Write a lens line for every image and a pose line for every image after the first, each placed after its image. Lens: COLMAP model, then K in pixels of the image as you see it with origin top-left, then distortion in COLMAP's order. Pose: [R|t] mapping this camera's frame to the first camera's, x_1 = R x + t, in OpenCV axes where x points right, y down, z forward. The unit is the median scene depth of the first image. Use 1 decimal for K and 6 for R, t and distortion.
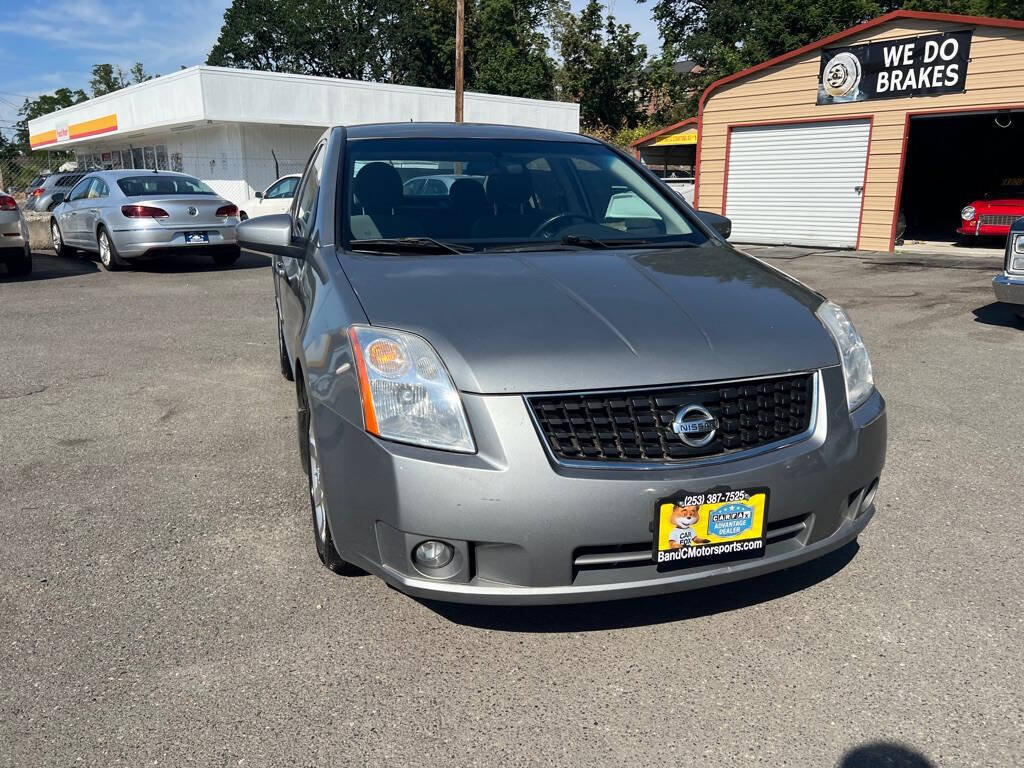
lens RADIAL K [[769.9, 0, 520.4], [0, 769.9, 389.3], [0, 0, 1]] dist [0.039938, -0.043610]
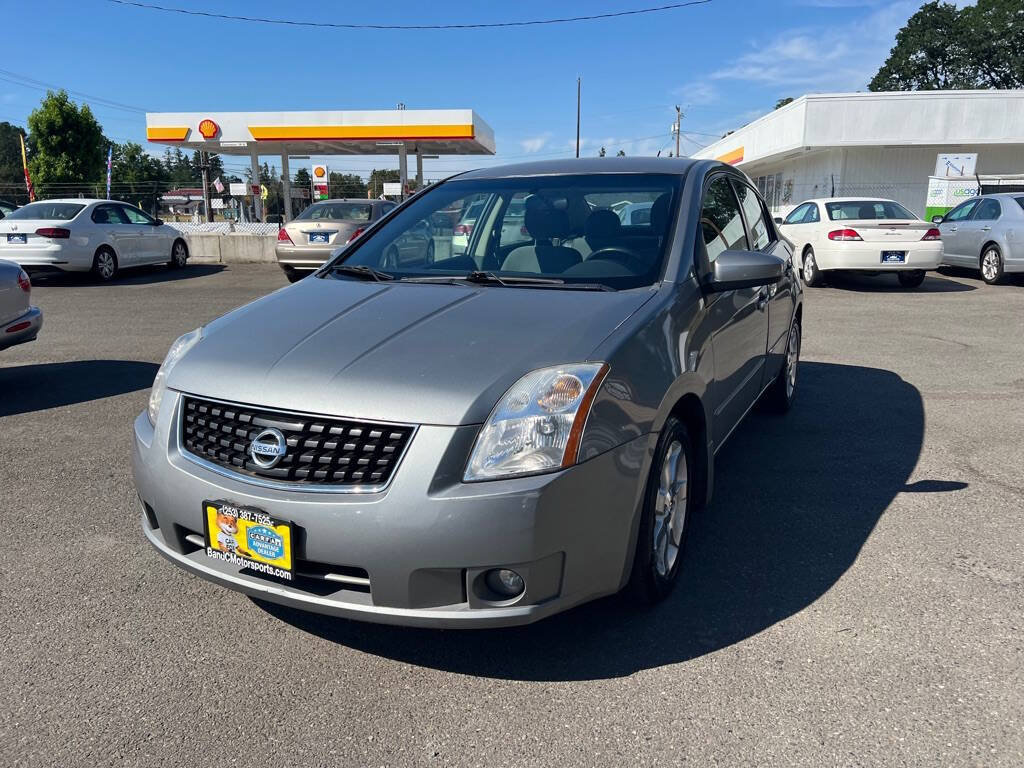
lens RADIAL K [[769.9, 0, 521.3], [0, 769.9, 389.0], [0, 0, 1]] dist [0.039938, -0.043610]
pose [[0.703492, 0.153140, -0.694008, 0.180833], [-0.172748, 0.984069, 0.042036, -0.021025], [0.689389, 0.090317, 0.718739, 0.068480]]
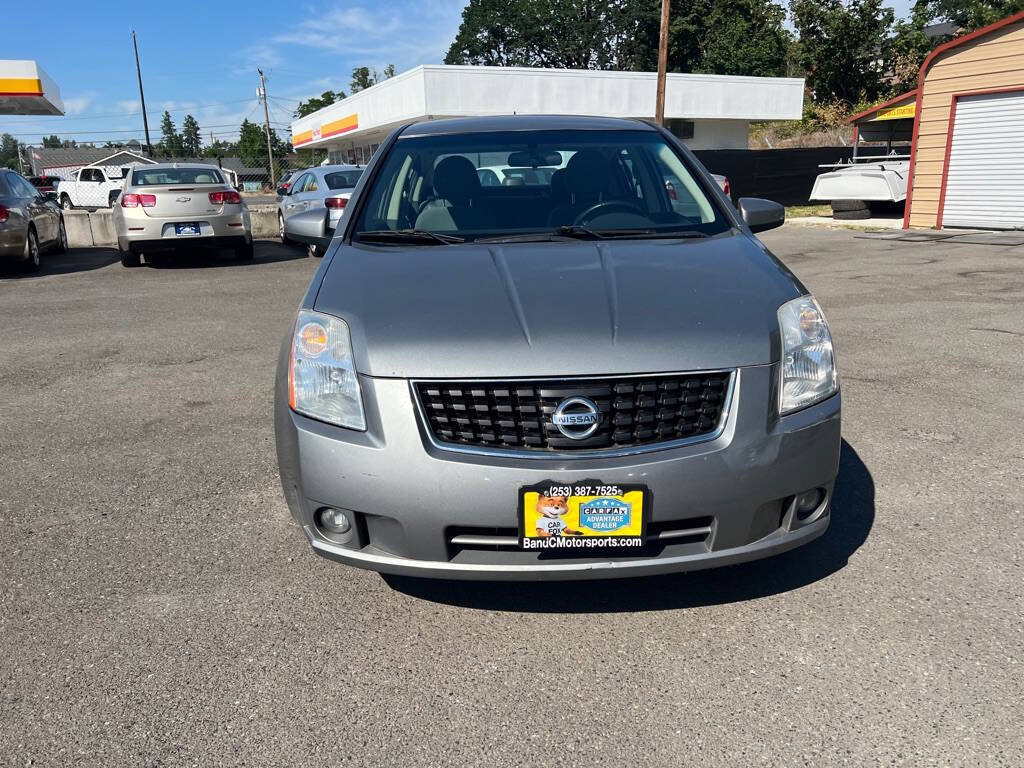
lens RADIAL K [[769.9, 0, 521.5], [0, 769.9, 389.1], [0, 0, 1]] dist [0.039938, -0.043610]
pose [[0.960589, 0.051574, -0.273146, 0.064004], [-0.046749, 0.998615, 0.024148, -0.001726], [0.274013, -0.010427, 0.961669, 0.002336]]
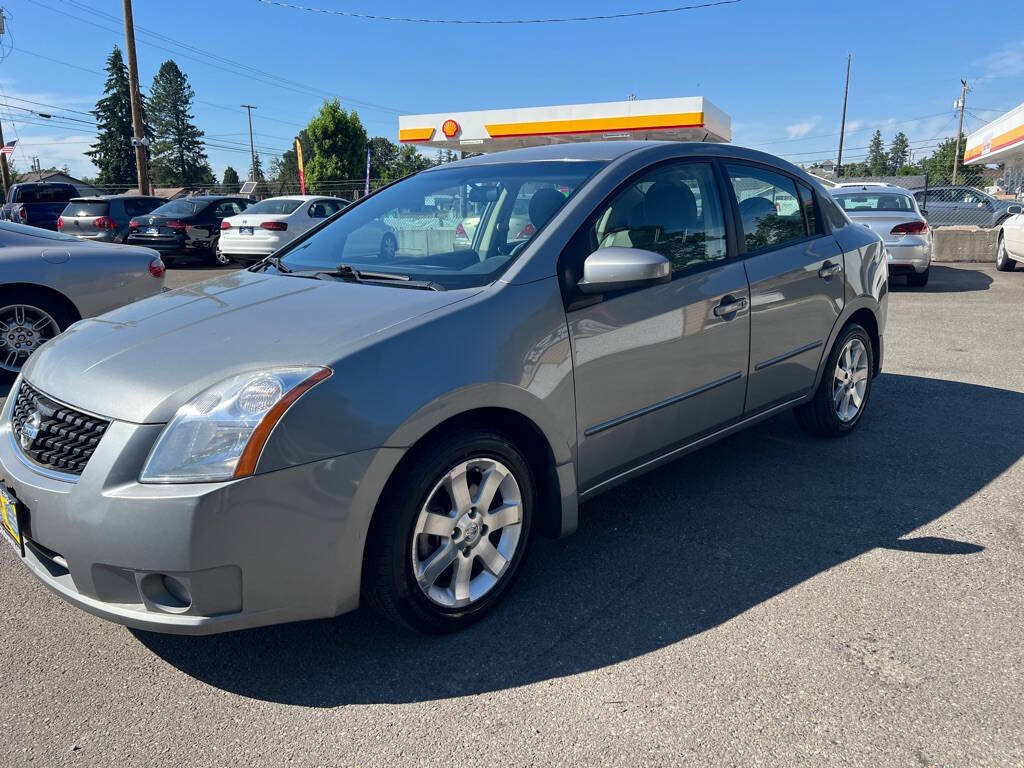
lens RADIAL K [[769.9, 0, 515.8], [0, 769.9, 390.3], [0, 0, 1]] dist [0.039938, -0.043610]
pose [[0.443721, 0.199274, -0.873729, 0.228956], [-0.211551, 0.970701, 0.113954, -0.043731], [0.870837, 0.134275, 0.472877, 0.159807]]
